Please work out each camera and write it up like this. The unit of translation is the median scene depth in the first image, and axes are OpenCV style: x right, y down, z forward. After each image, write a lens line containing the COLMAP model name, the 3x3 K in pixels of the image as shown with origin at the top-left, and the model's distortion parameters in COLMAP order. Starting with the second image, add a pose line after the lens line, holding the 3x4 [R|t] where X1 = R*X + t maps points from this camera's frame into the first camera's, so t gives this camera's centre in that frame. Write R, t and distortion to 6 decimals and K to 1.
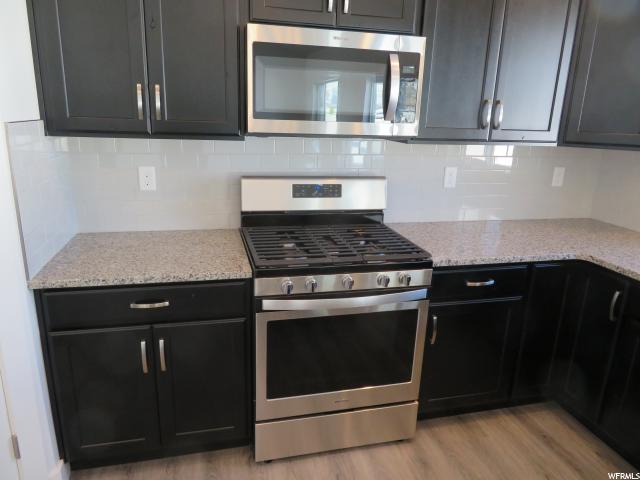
lens RADIAL K [[459.0, 0, 317.8], [0, 459.0, 245.0], [0, 0, 1]] dist [0.020890, 0.000209]
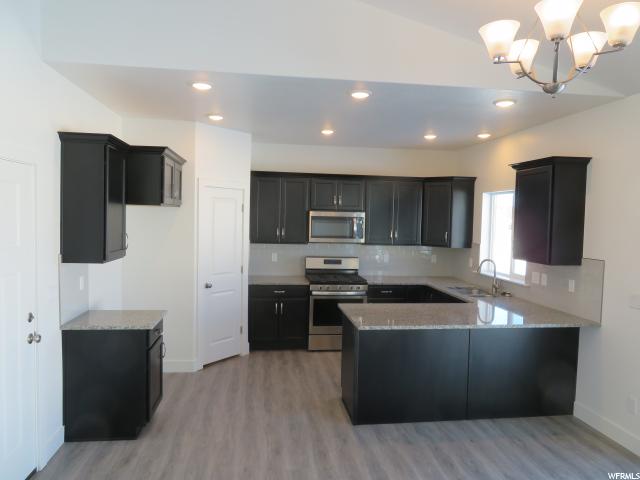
lens RADIAL K [[459.0, 0, 320.3], [0, 459.0, 240.1], [0, 0, 1]] dist [0.020890, 0.000209]
pose [[0.994318, -0.002883, -0.106412, 0.259778], [-0.021477, 0.973645, -0.227057, 0.457680], [0.104262, 0.228052, 0.968050, -2.046938]]
